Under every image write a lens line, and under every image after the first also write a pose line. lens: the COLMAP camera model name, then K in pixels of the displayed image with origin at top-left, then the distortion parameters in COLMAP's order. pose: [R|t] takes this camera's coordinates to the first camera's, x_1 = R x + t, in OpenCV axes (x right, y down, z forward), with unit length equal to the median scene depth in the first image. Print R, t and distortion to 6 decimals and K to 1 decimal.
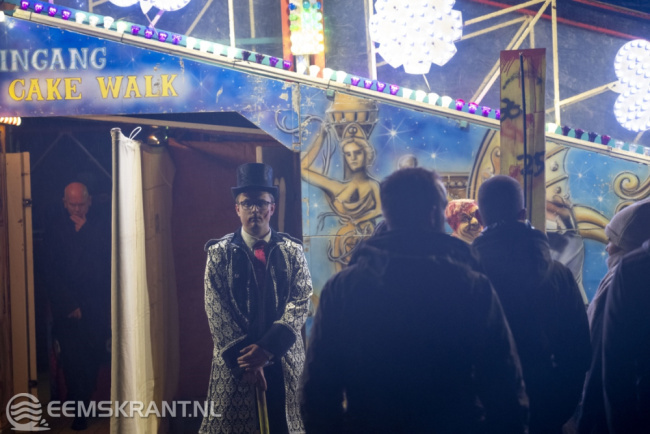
lens RADIAL K [[1864.8, 0, 325.0], [0, 1864.8, 217.0], [0, 0, 1]] dist [0.061575, 0.618710]
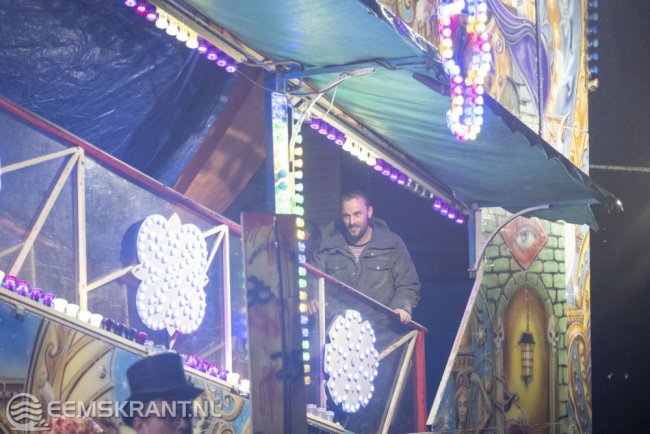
lens RADIAL K [[1864.8, 0, 325.0], [0, 1864.8, 217.0], [0, 0, 1]] dist [0.061575, 0.618710]
pose [[0.562195, 0.085885, 0.822533, -0.450145], [0.018083, 0.993078, -0.116053, -0.000167], [-0.826807, 0.080118, 0.556751, 0.502701]]
